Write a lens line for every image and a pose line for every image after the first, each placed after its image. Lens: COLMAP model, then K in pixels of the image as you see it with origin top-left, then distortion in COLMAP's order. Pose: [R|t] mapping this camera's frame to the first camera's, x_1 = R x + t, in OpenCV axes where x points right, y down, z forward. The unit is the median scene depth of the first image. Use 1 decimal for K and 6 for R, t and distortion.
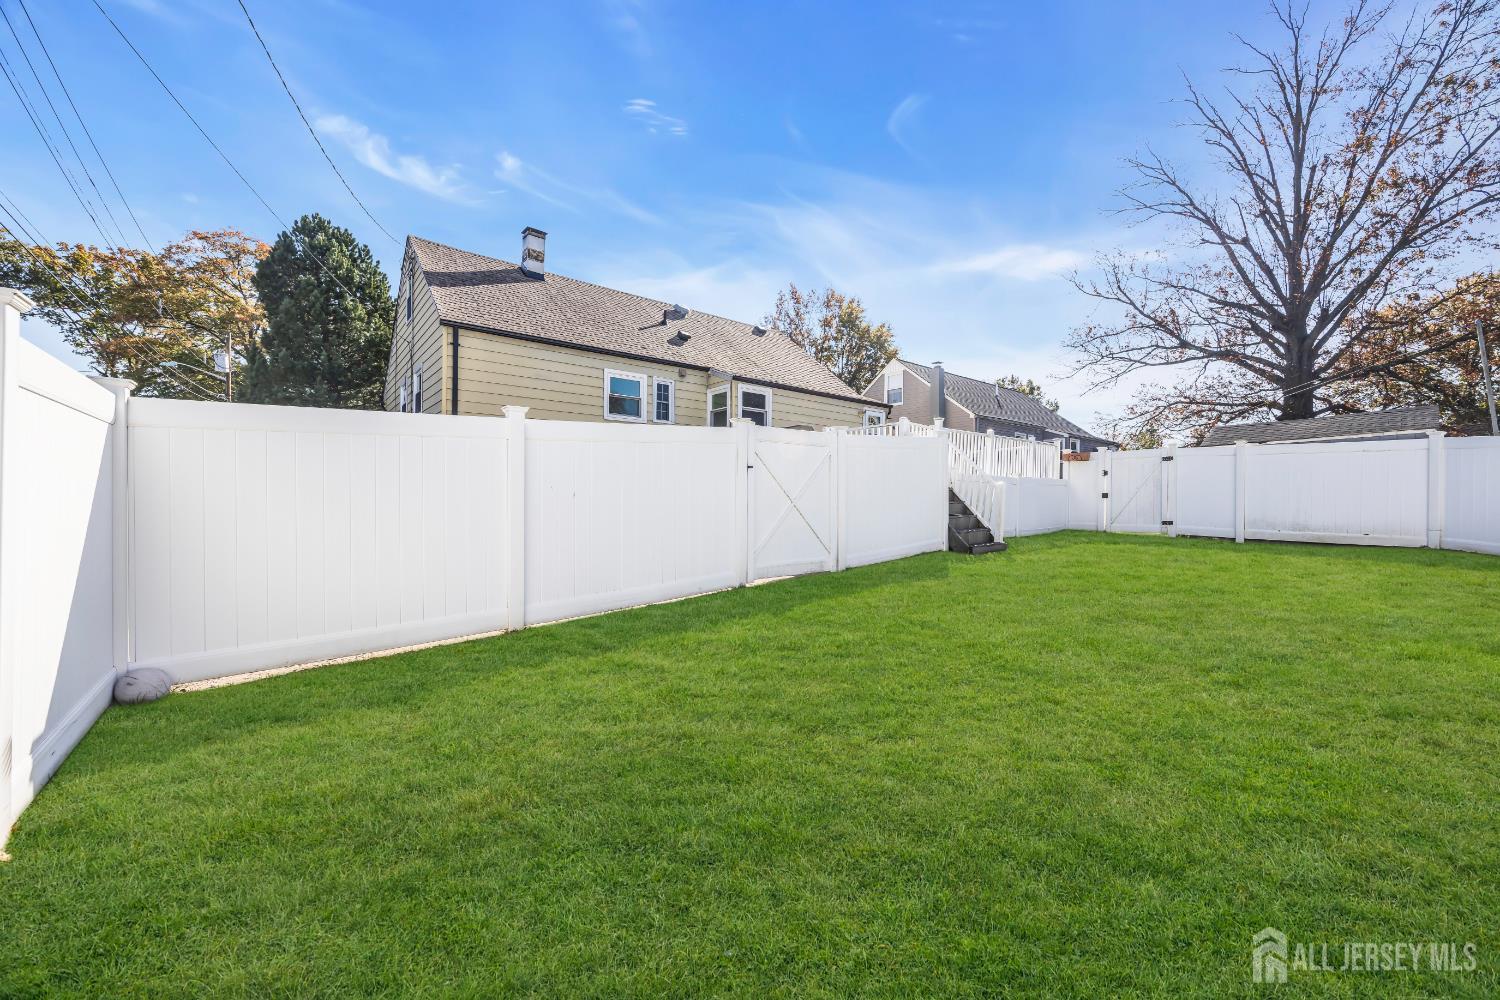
lens RADIAL K [[571.6, 0, 748.8], [0, 571.6, 505.4], [0, 0, 1]] dist [-0.000678, -0.000235]
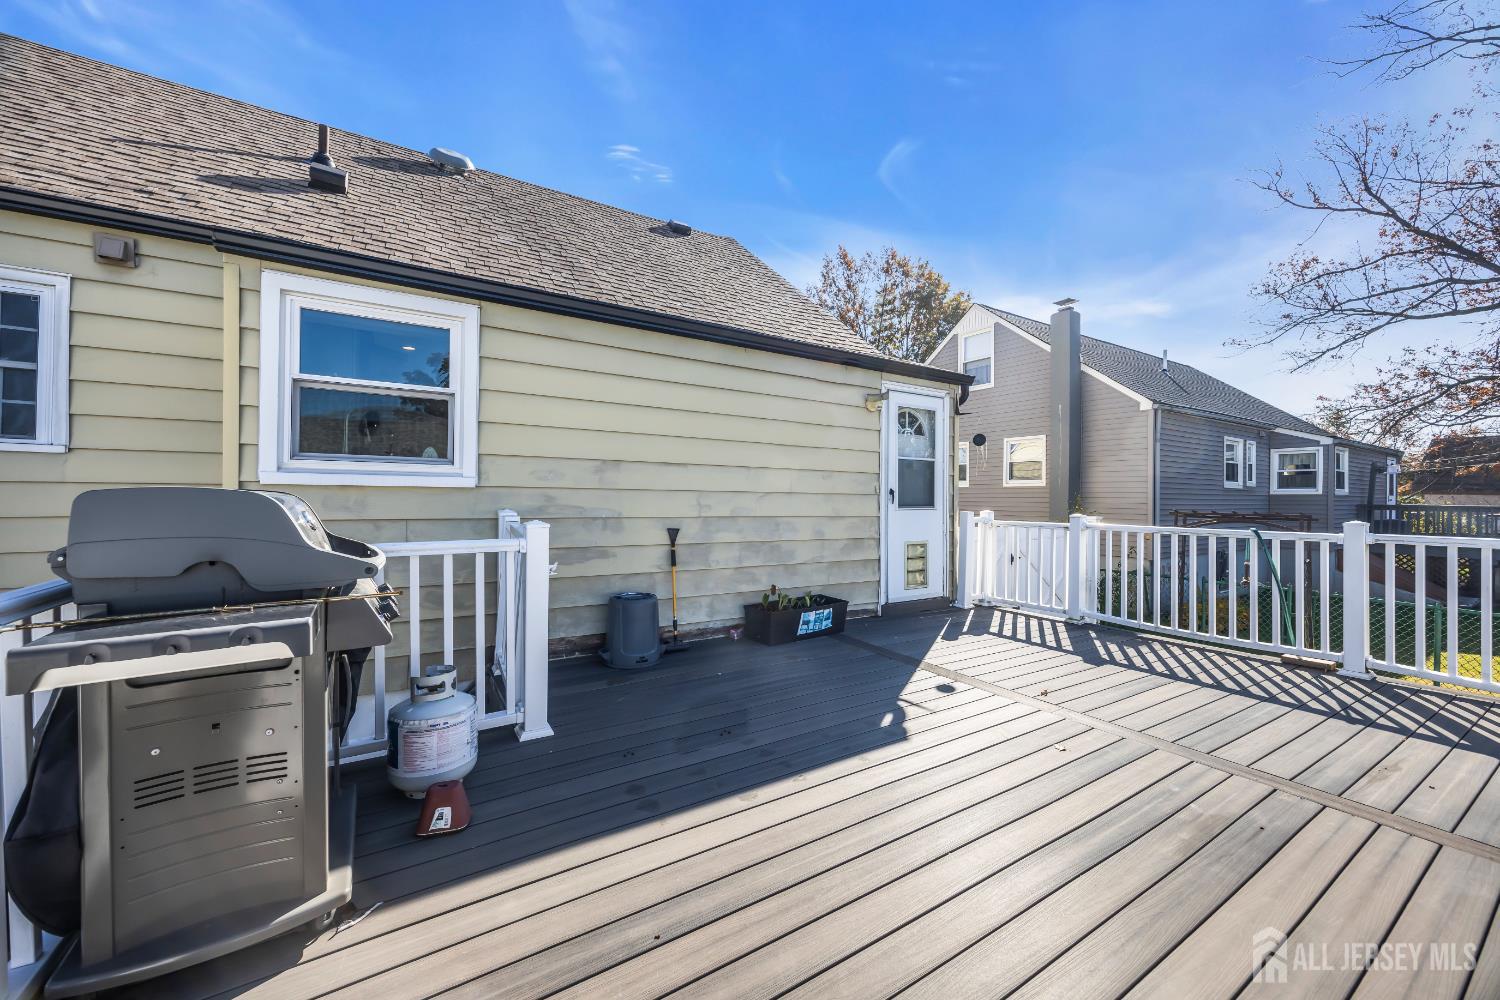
lens RADIAL K [[571.6, 0, 748.8], [0, 571.6, 505.4], [0, 0, 1]] dist [-0.000678, -0.000235]
pose [[0.992162, 0.004282, -0.124883, 0.135897], [-0.003728, 0.999982, 0.004668, -0.083456], [0.124901, -0.004165, 0.992160, 0.543836]]
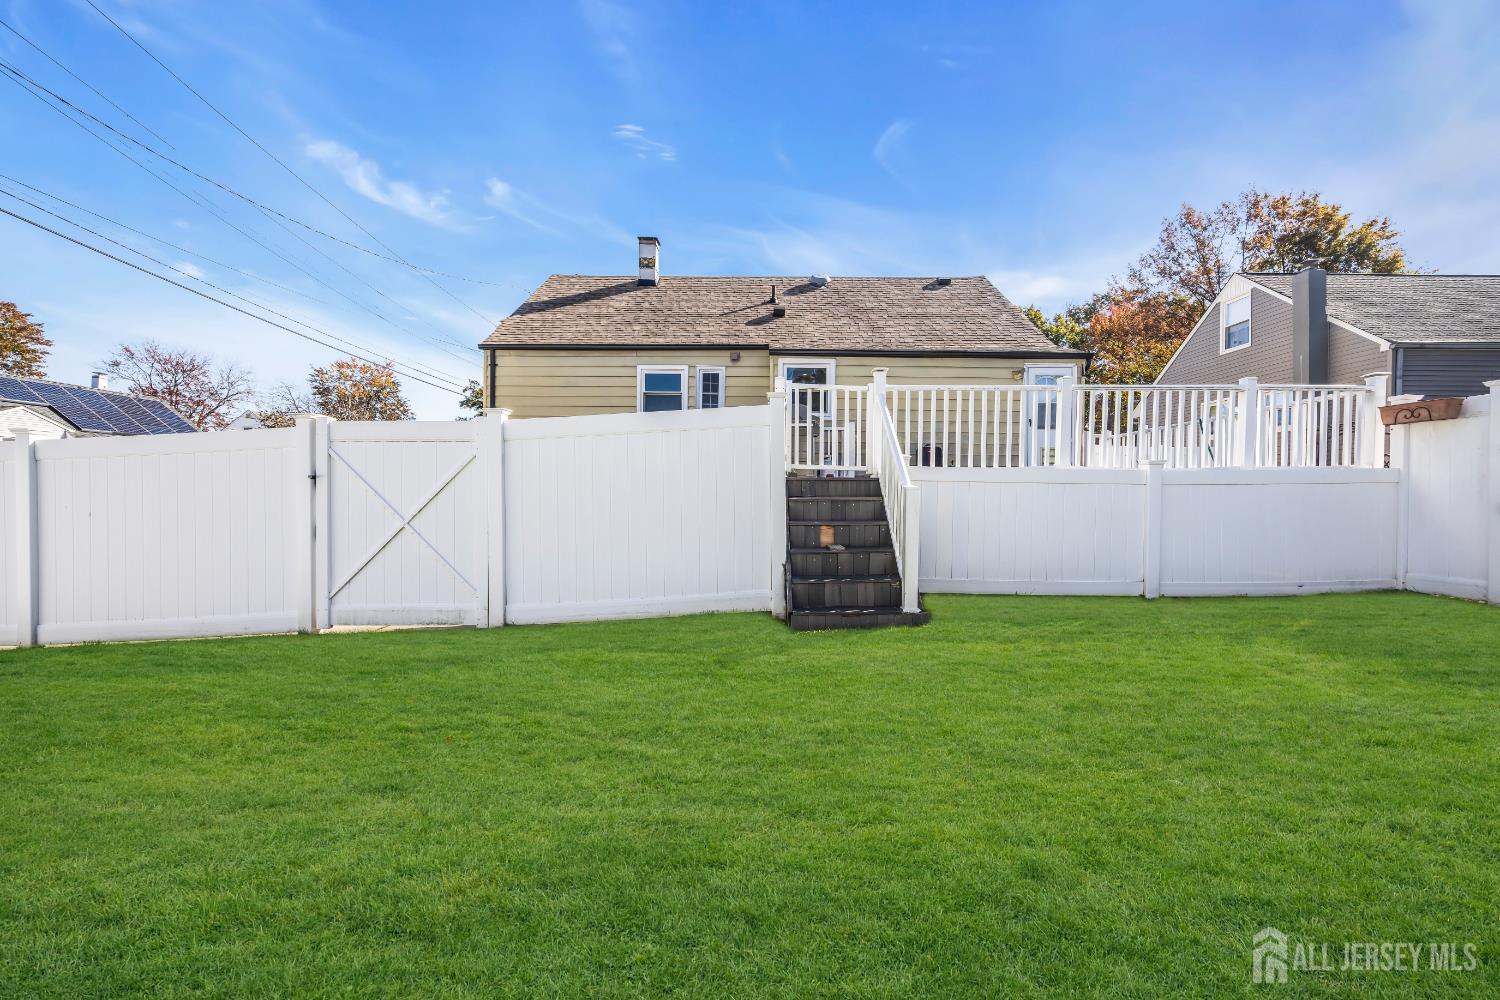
lens RADIAL K [[562.3, 0, 750.0], [0, 562.3, 500.0], [0, 0, 1]] dist [-0.002142, -0.000254]
pose [[0.769779, 0.005055, -0.638290, 0.301289], [-0.007239, 0.999973, -0.000811, -0.012778], [0.638269, 0.005245, 0.769796, 0.259414]]
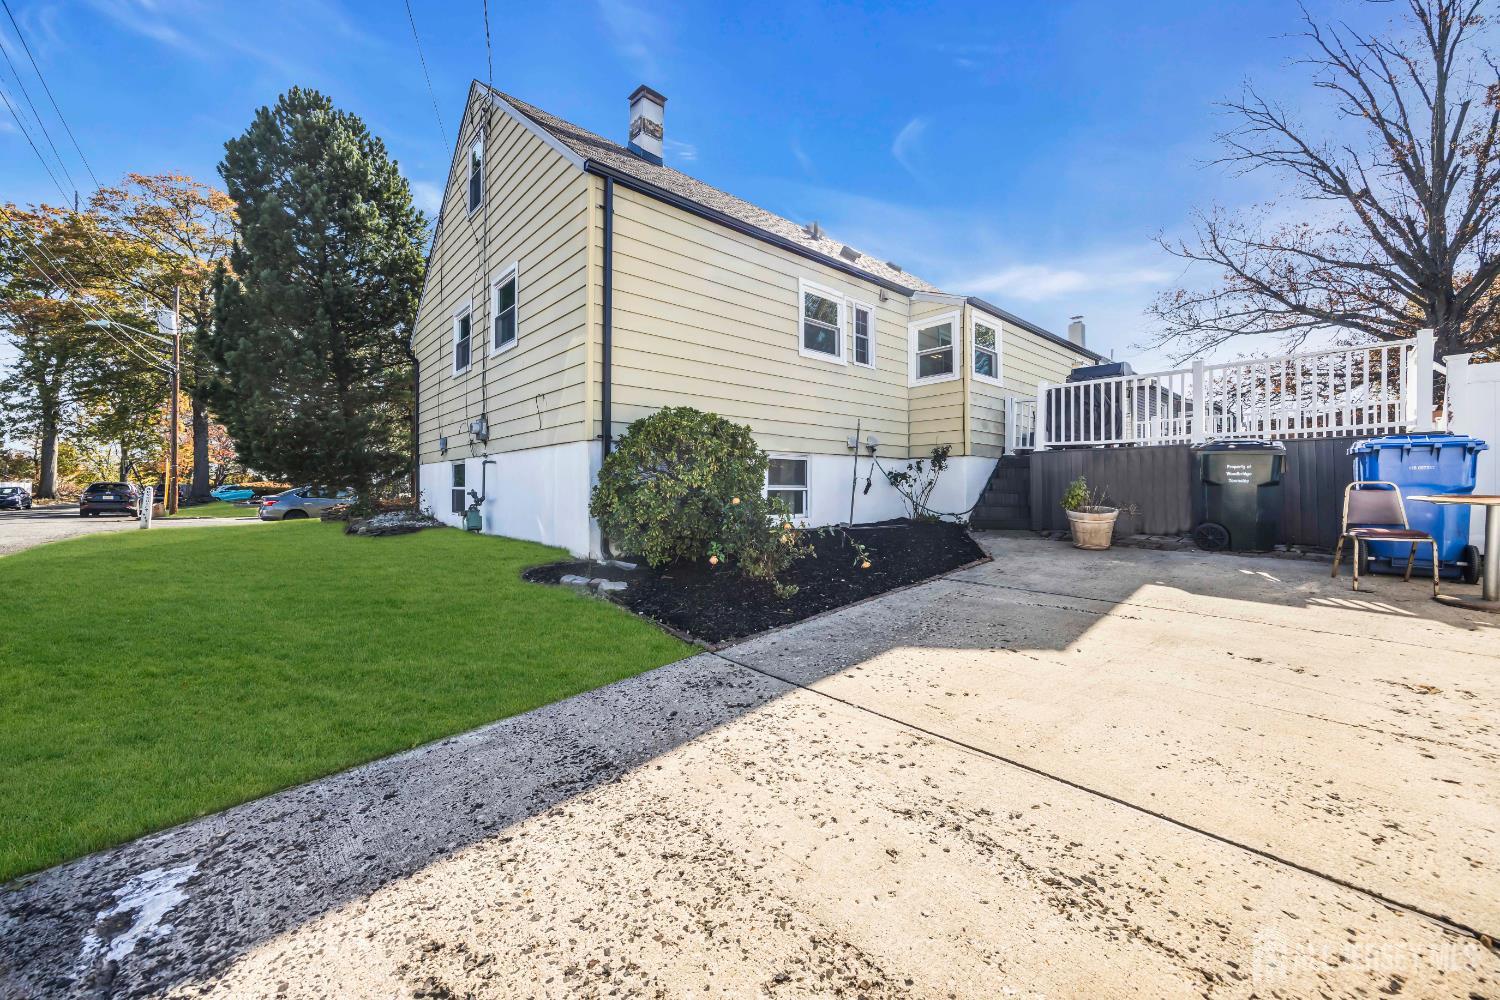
lens RADIAL K [[578.8, 0, 754.7], [0, 578.8, 490.9], [0, 0, 1]] dist [-0.001822, -0.000549]
pose [[0.998634, -0.009583, 0.051366, -0.213617], [0.009975, 0.999923, -0.007398, 0.003250], [-0.051291, 0.007900, 0.998653, 0.223226]]
